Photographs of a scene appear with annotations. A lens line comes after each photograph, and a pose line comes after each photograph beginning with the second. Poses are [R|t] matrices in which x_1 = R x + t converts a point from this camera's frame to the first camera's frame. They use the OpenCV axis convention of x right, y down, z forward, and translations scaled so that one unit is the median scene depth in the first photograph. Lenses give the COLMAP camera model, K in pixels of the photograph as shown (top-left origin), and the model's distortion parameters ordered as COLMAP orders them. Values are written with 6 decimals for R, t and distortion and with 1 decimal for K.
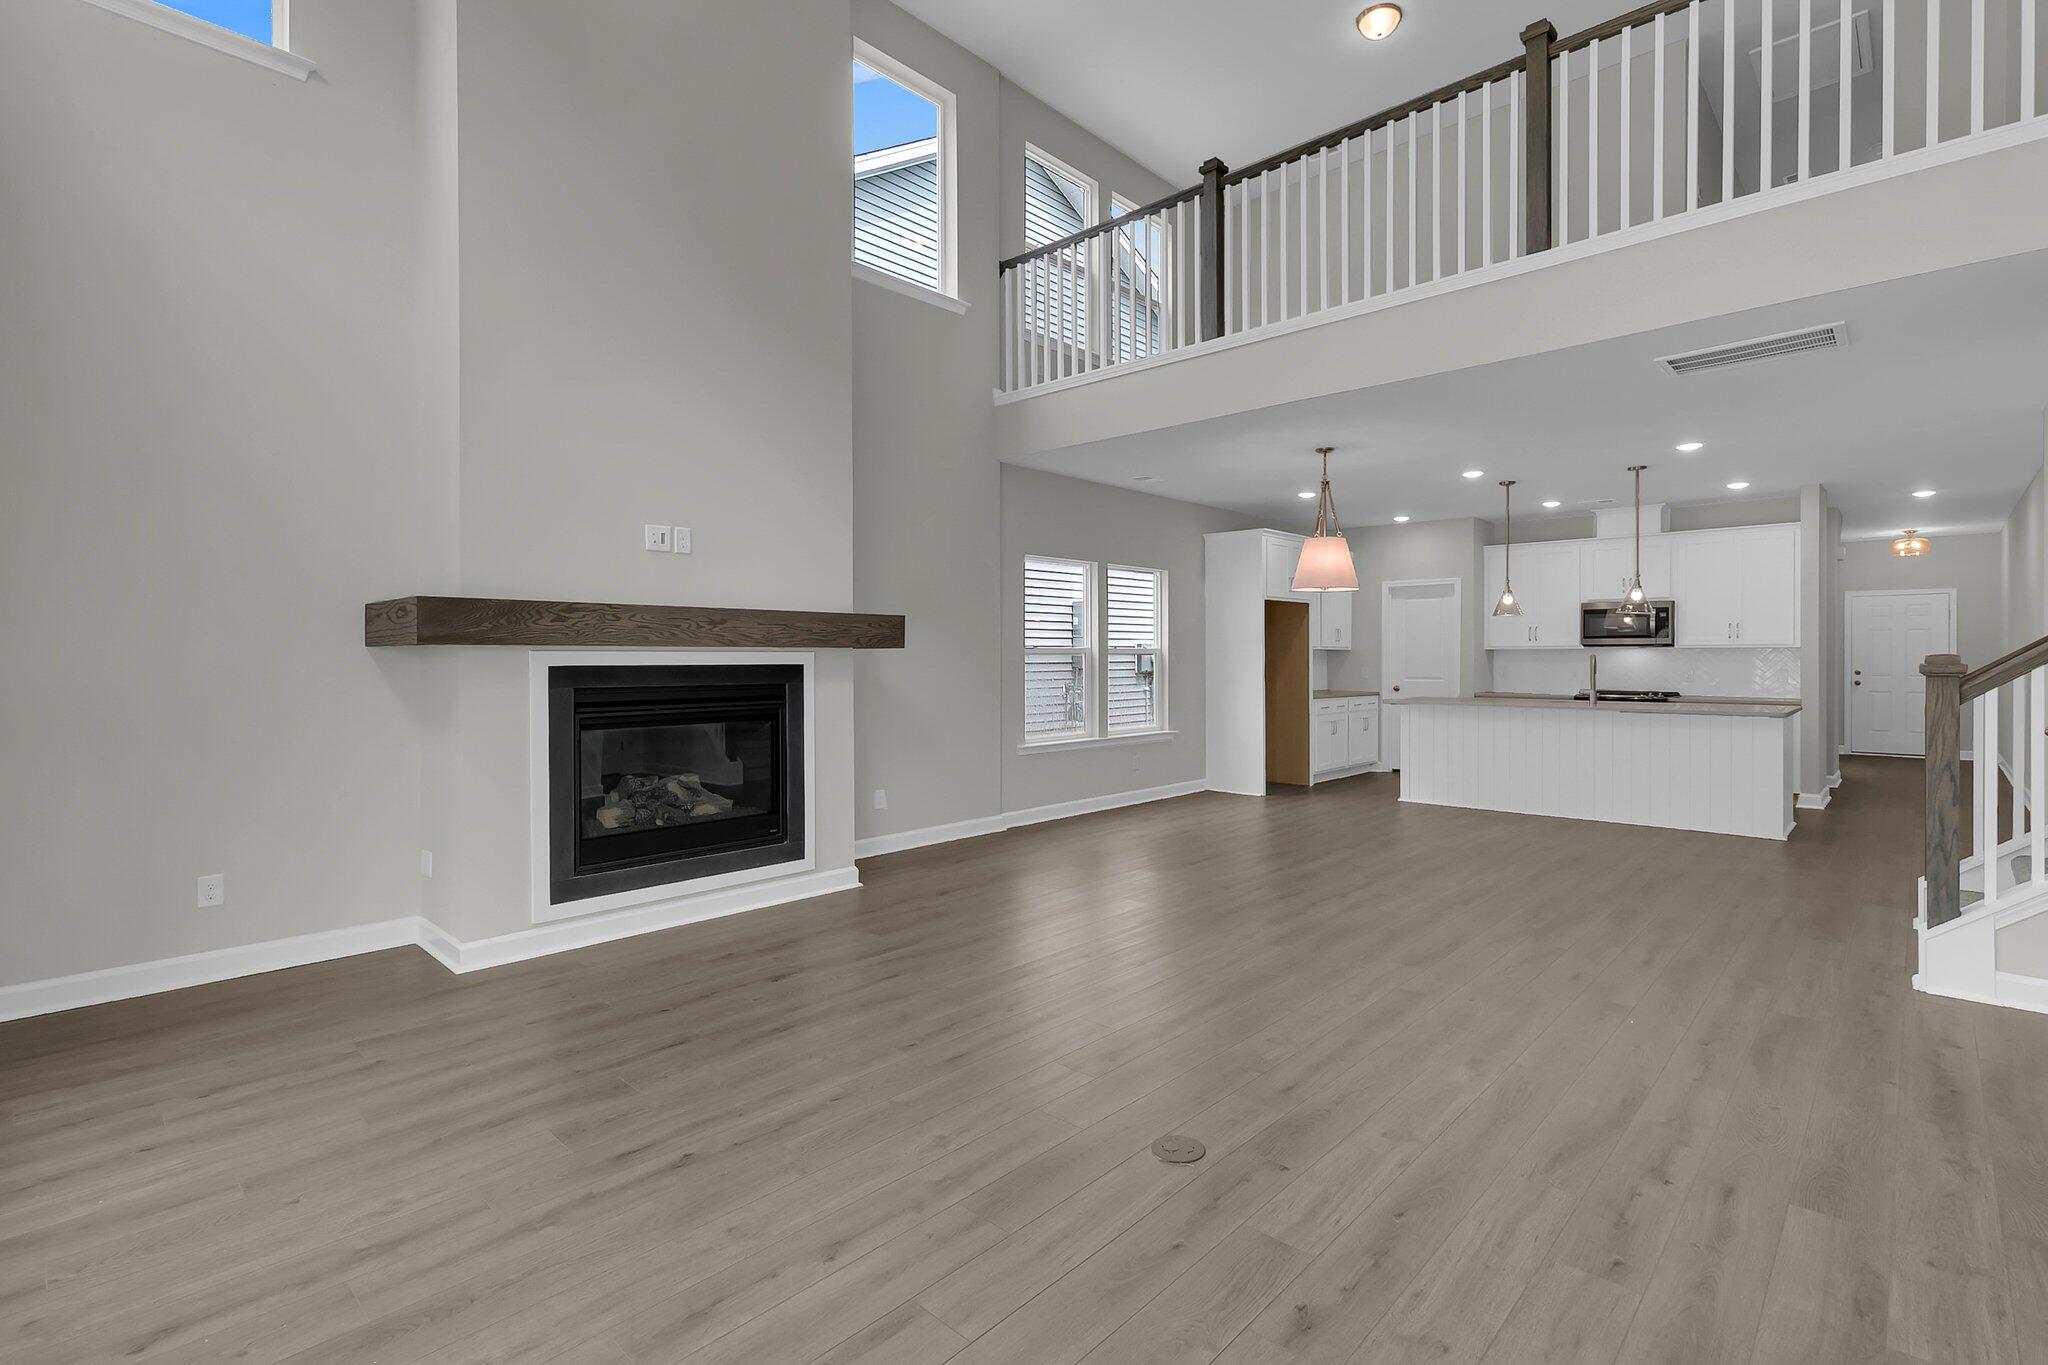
lens RADIAL K [[950.5, 0, 1019.9], [0, 950.5, 665.0], [0, 0, 1]] dist [0.005140, -0.002728]
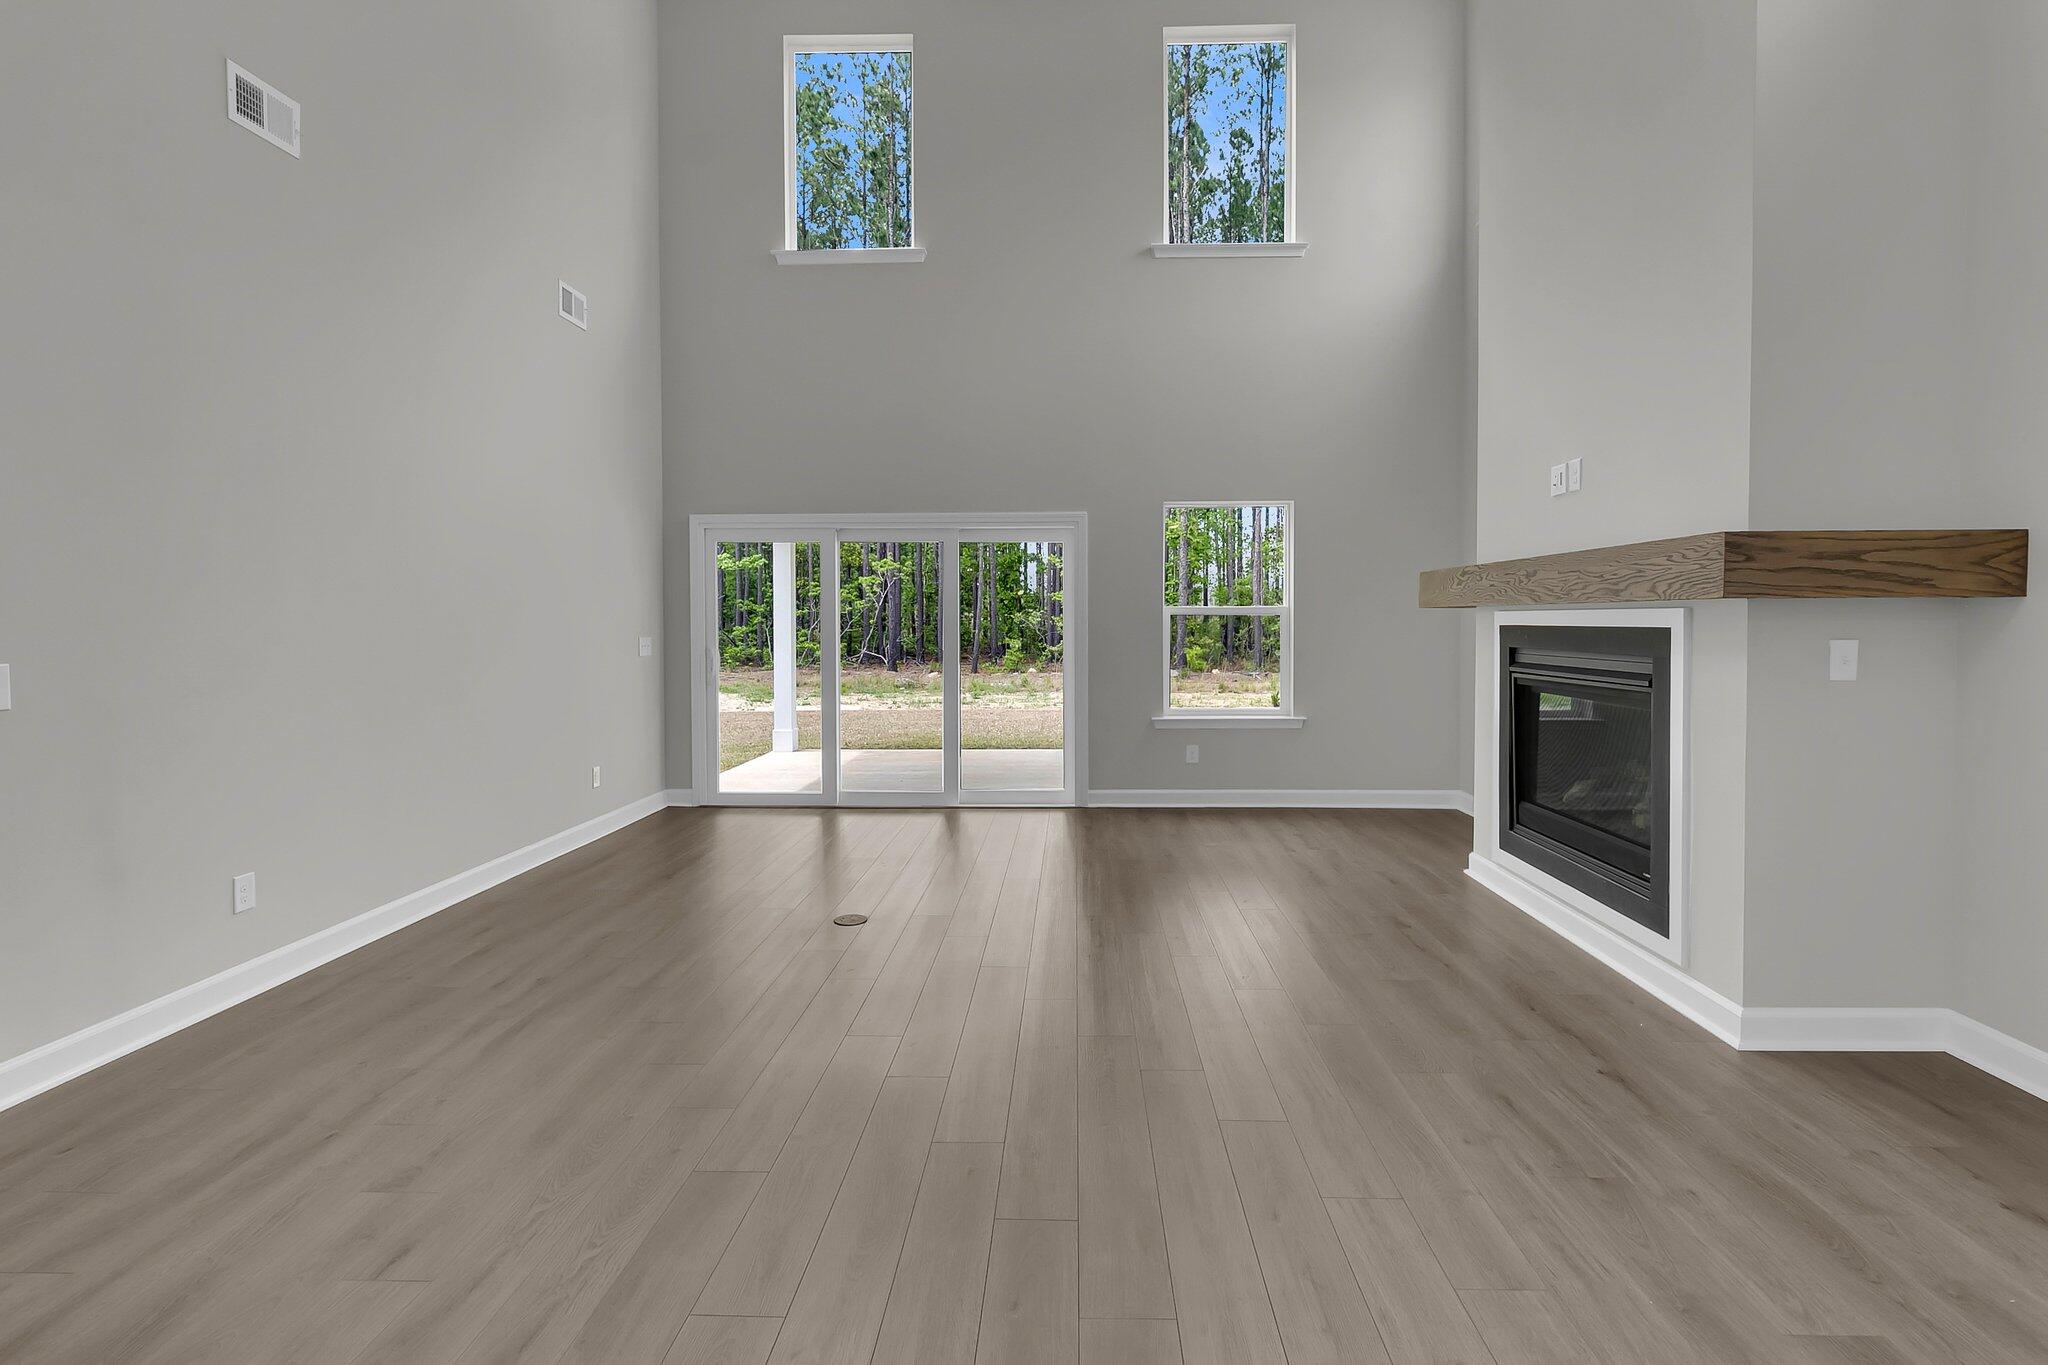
lens RADIAL K [[972.3, 0, 1060.1], [0, 972.3, 634.5], [0, 0, 1]] dist [-0.001025, 0.000797]
pose [[-0.733032, 0.015416, -0.680019, 0.465780], [-0.001142, 0.999714, 0.023895, -0.010362], [0.680193, 0.018293, -0.732805, 1.116982]]
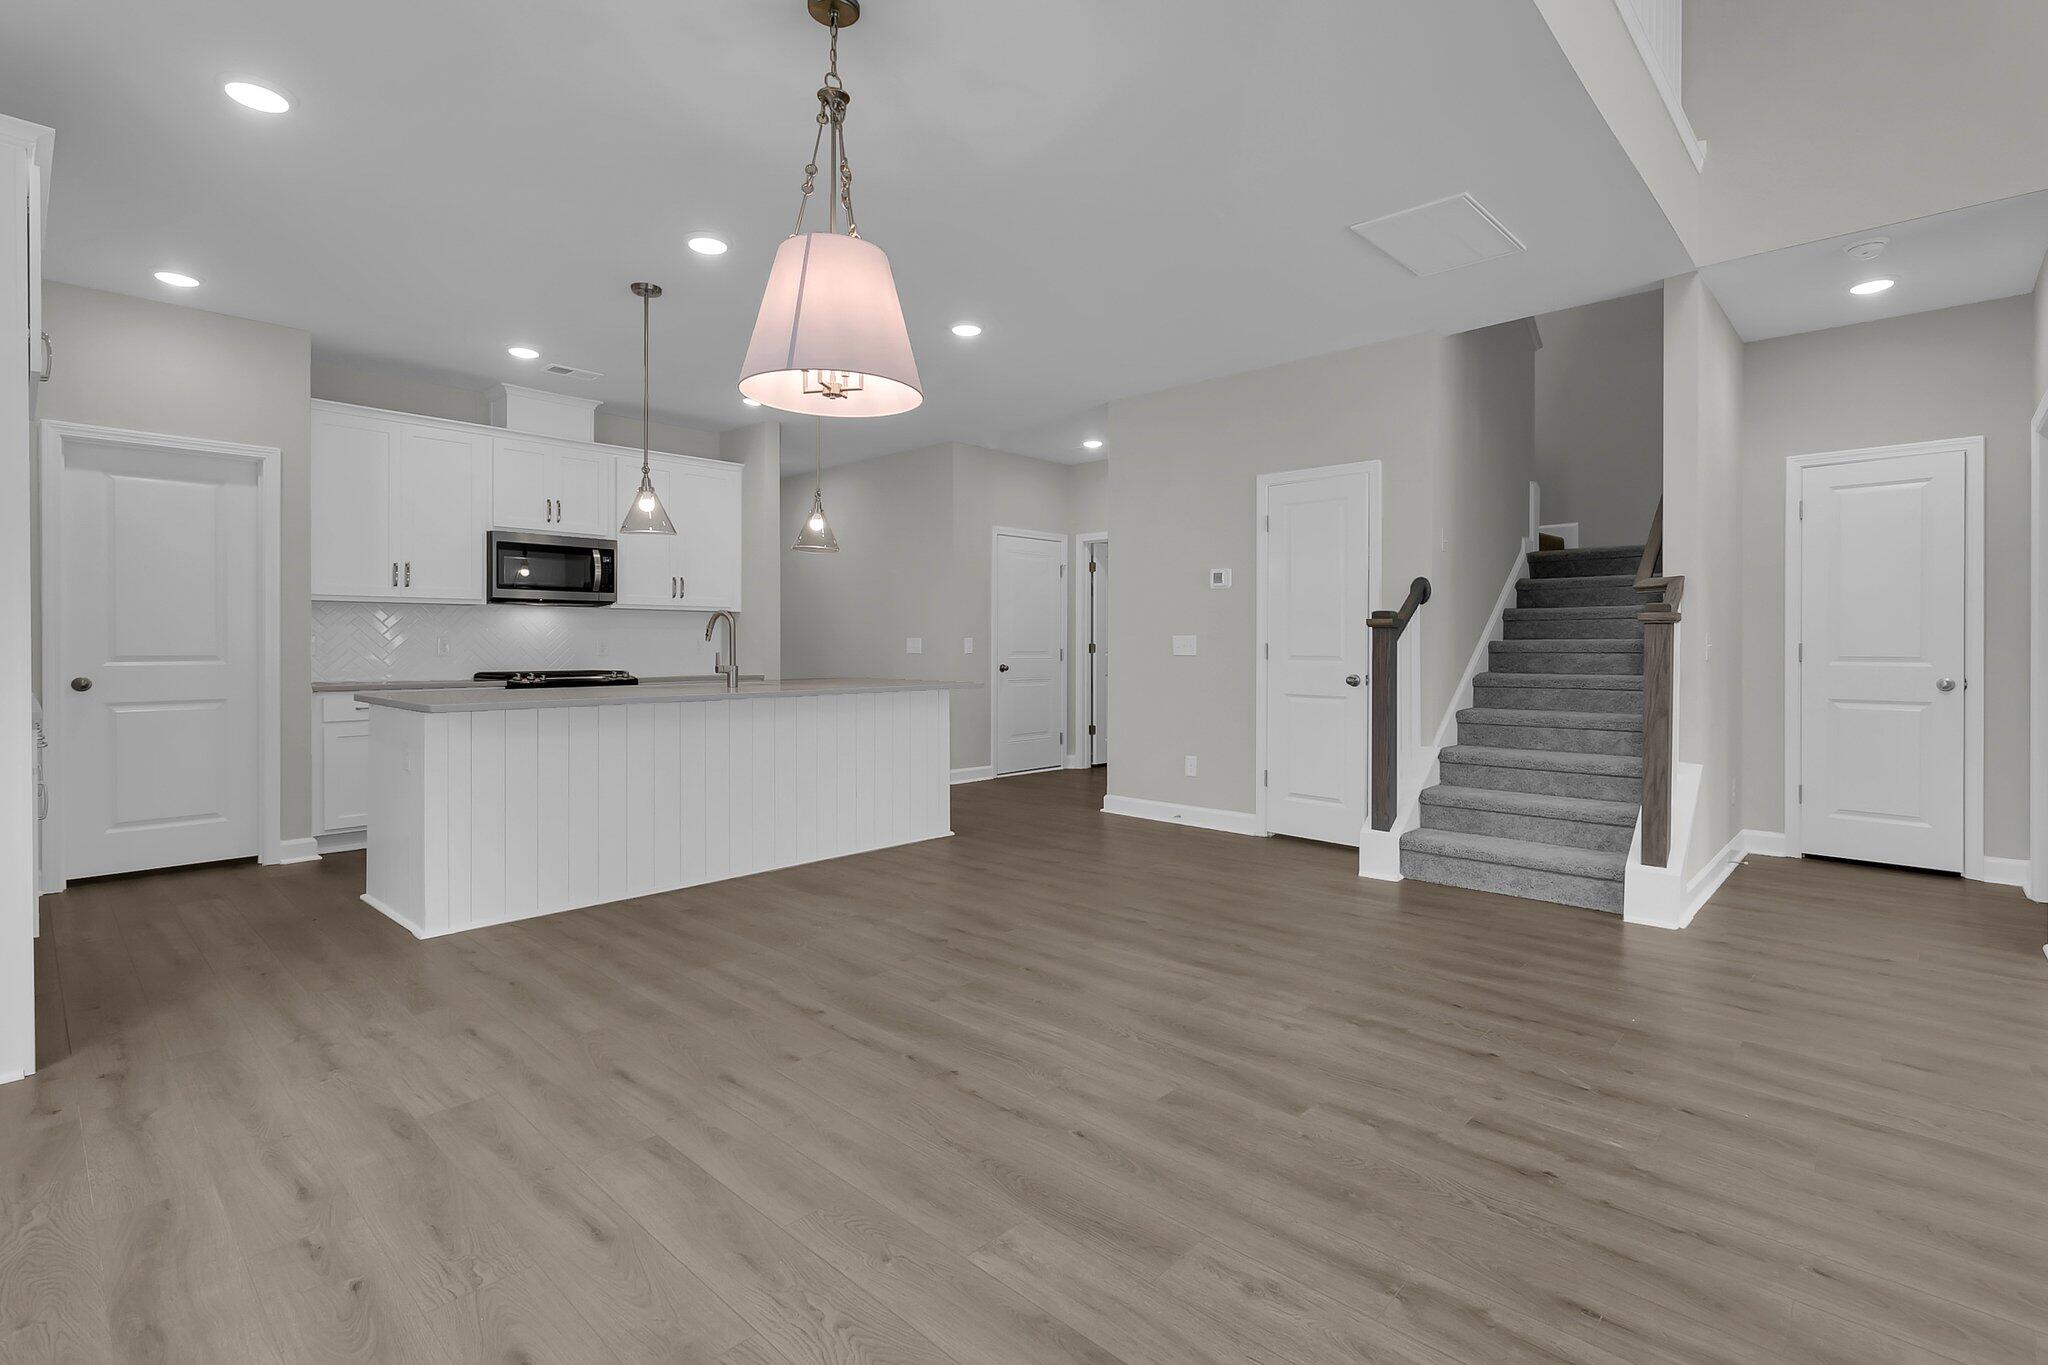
lens RADIAL K [[950.5, 0, 1040.5], [0, 950.5, 666.1], [0, 0, 1]] dist [0.005140, -0.002728]
pose [[-0.023369, -0.024260, 0.999433, -0.057967], [0.009338, 0.999657, 0.024484, 0.018625], [-0.999683, 0.009905, -0.023134, 1.128288]]
